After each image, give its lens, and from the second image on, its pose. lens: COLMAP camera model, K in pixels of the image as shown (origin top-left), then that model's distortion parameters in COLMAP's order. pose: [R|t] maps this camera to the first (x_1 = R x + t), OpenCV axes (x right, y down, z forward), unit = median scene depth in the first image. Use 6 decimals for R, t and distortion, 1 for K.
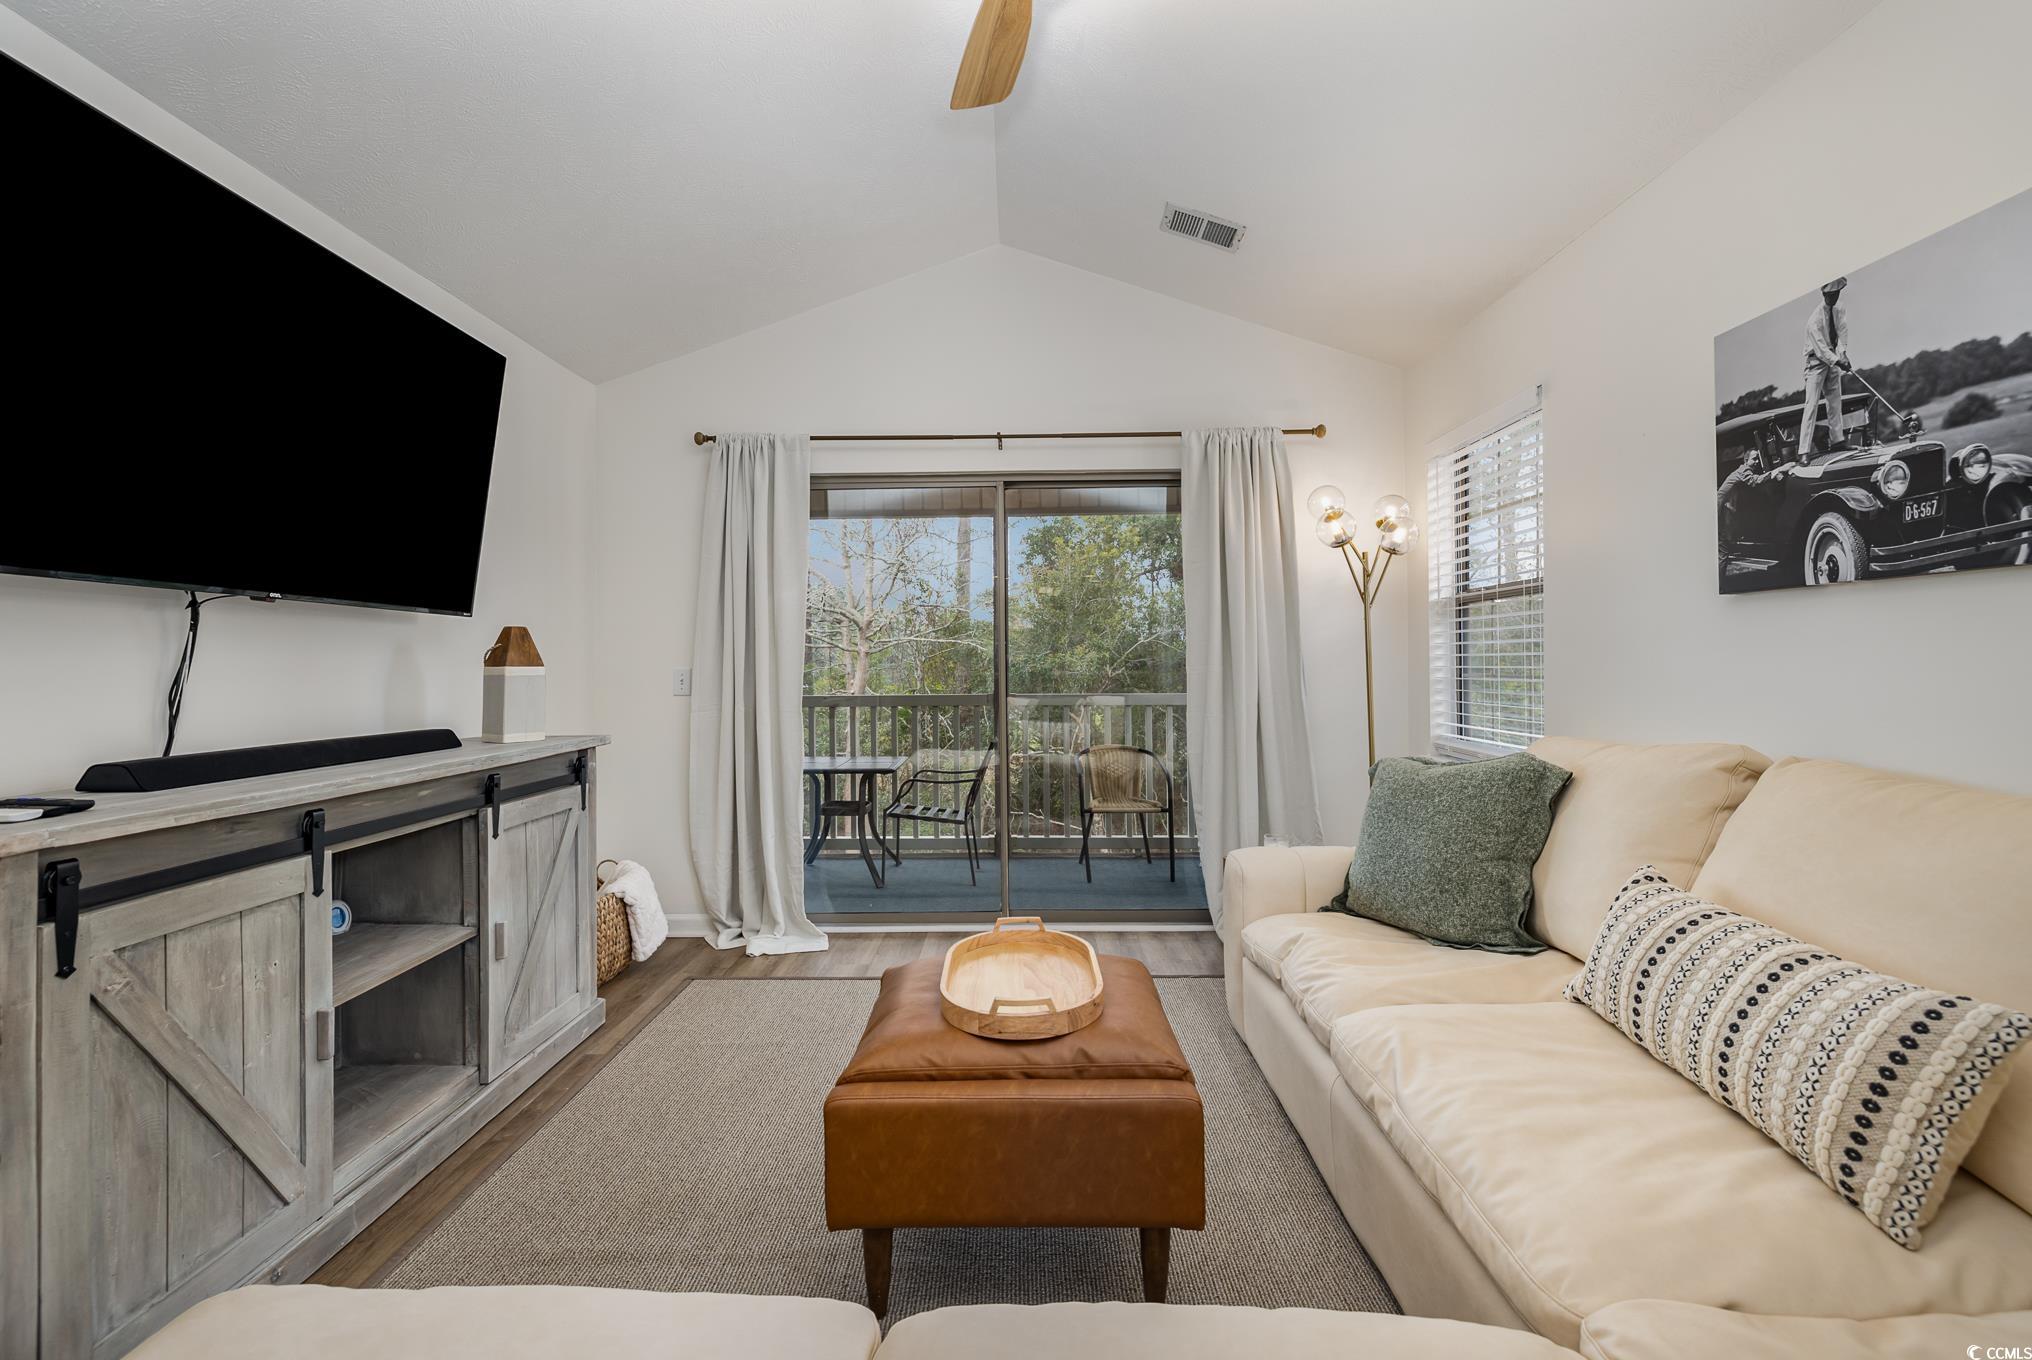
lens RADIAL K [[865.2, 0, 1013.9], [0, 865.2, 658.4], [0, 0, 1]] dist [-0.003160, -0.000174]
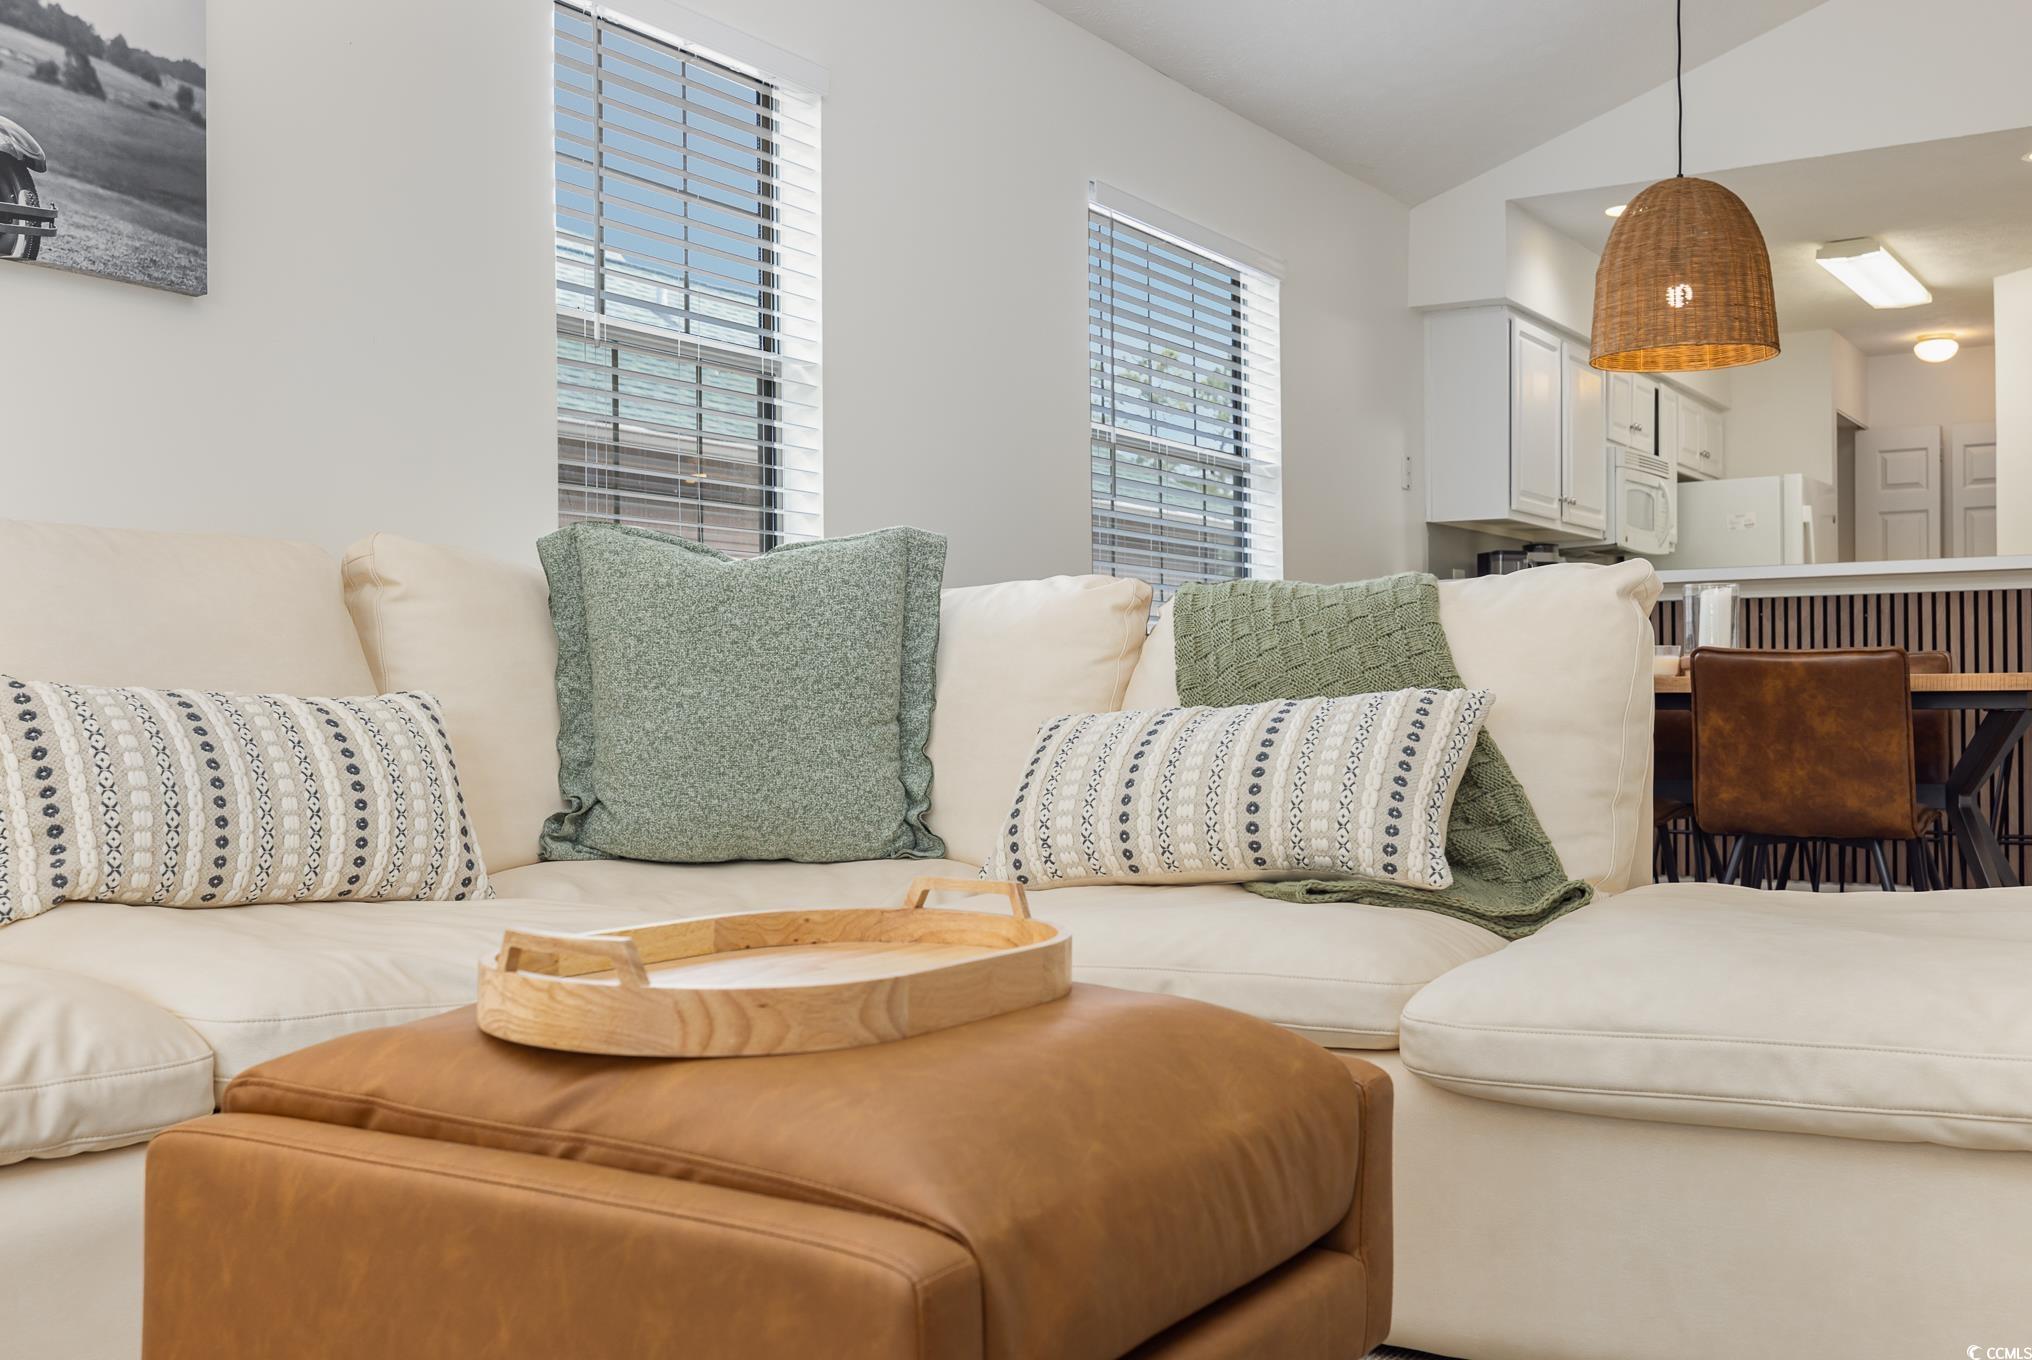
lens RADIAL K [[1991.3, 0, 1011.5], [0, 1991.3, 685.8], [0, 0, 1]] dist [0.012016, 0.000000]
pose [[-0.850803, 0.005822, 0.525453, -0.522627], [-0.001987, 0.999896, -0.014297, 0.261742], [-0.525481, -0.013208, -0.850703, 1.691932]]
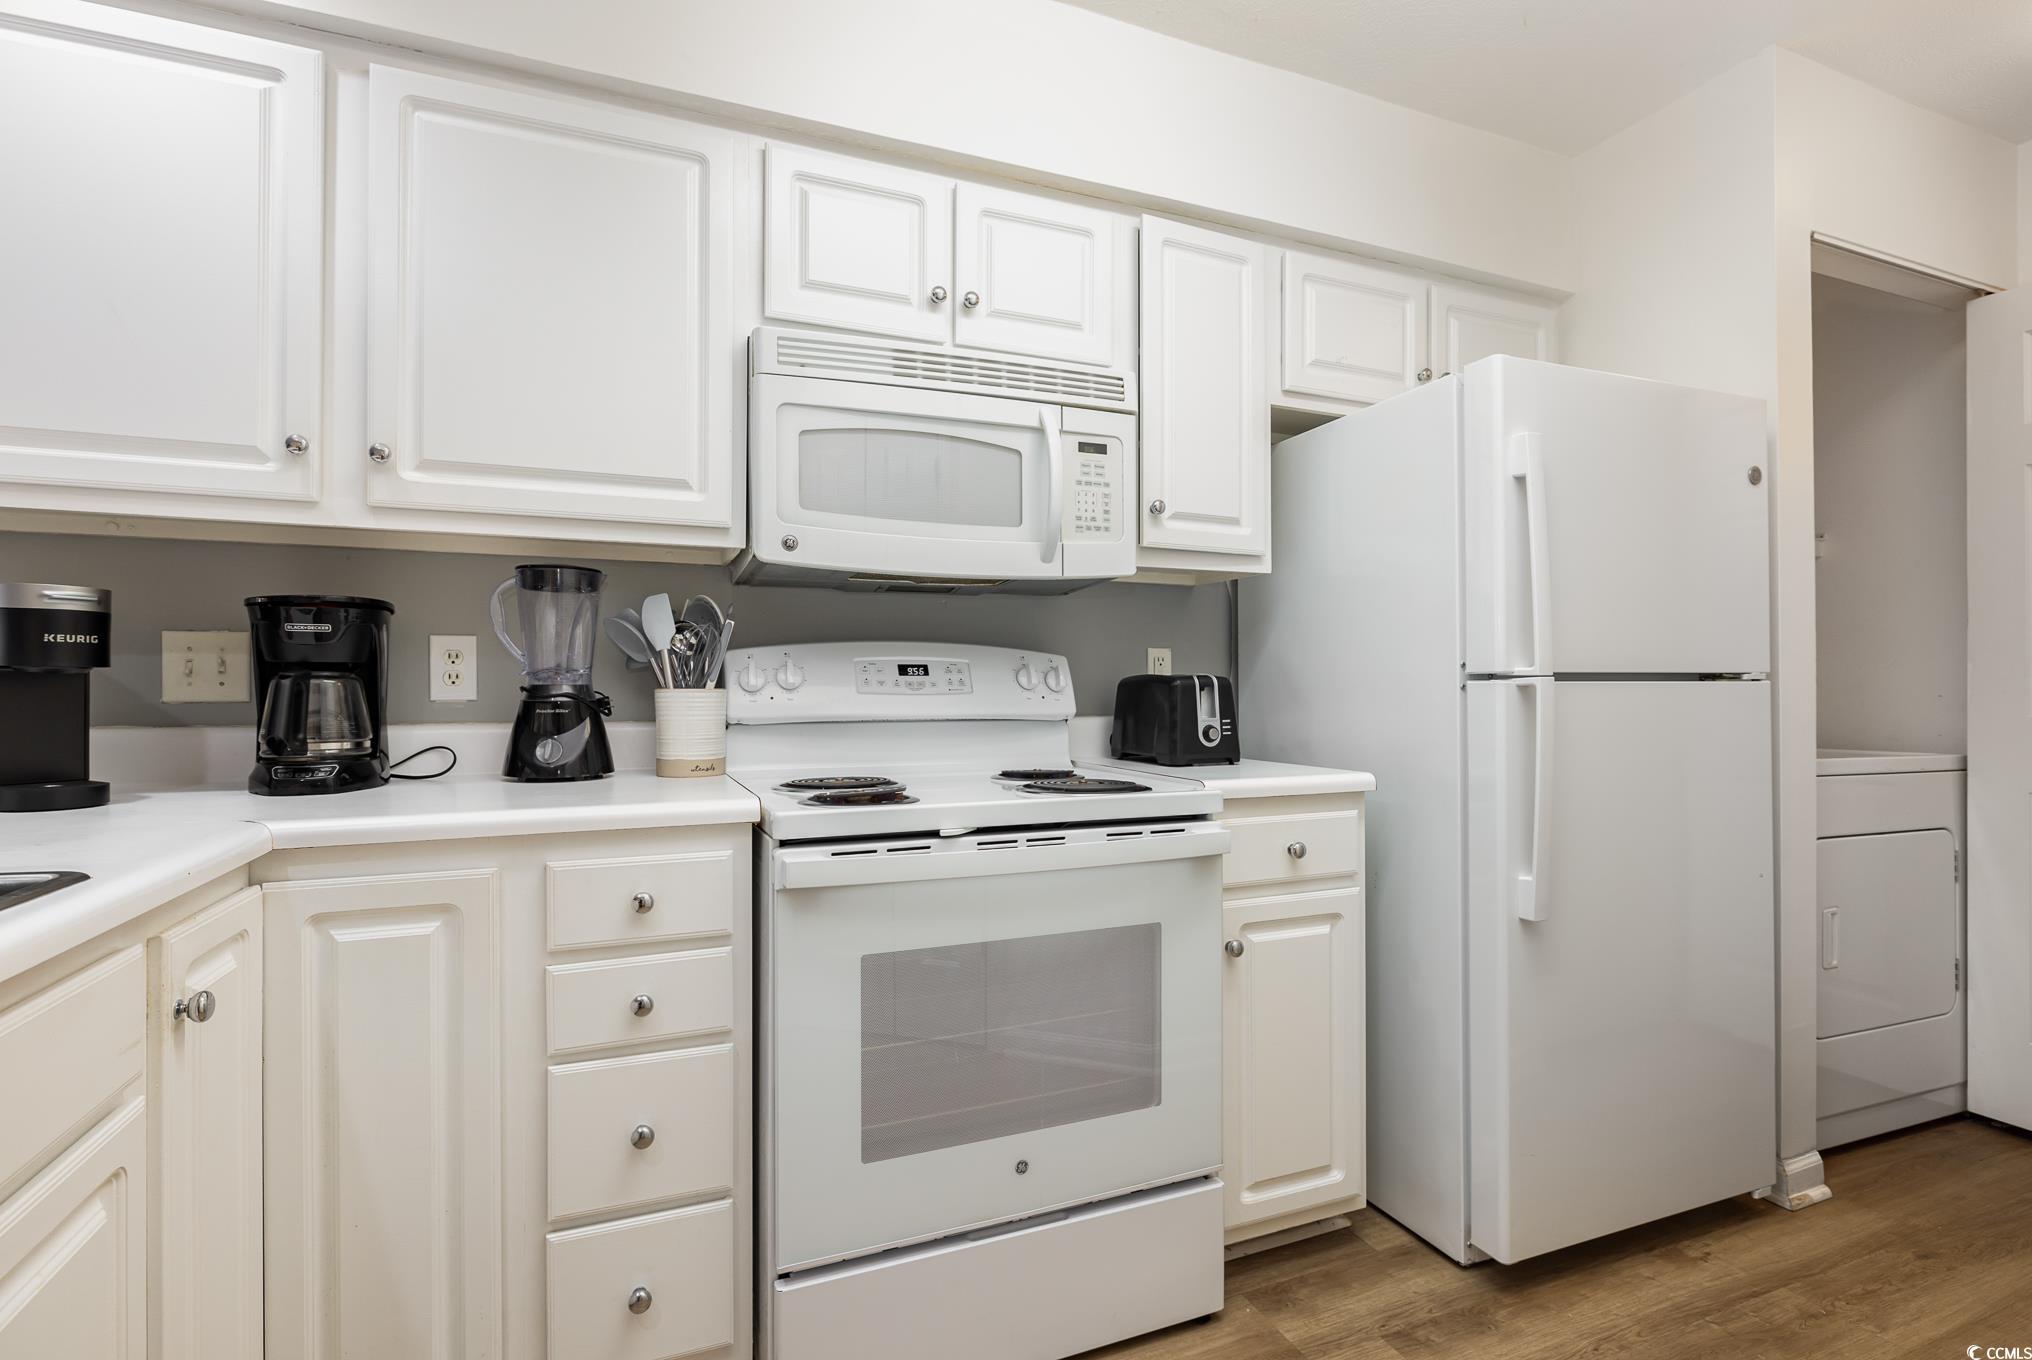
lens RADIAL K [[974.1, 0, 1030.2], [0, 974.1, 686.8], [0, 0, 1]] dist [-0.011238, 0.002213]
pose [[-0.393106, 0.011910, 0.919416, -0.286251], [-0.011556, 0.999773, -0.017892, 0.013513], [-0.919421, -0.017658, -0.392879, -2.753533]]
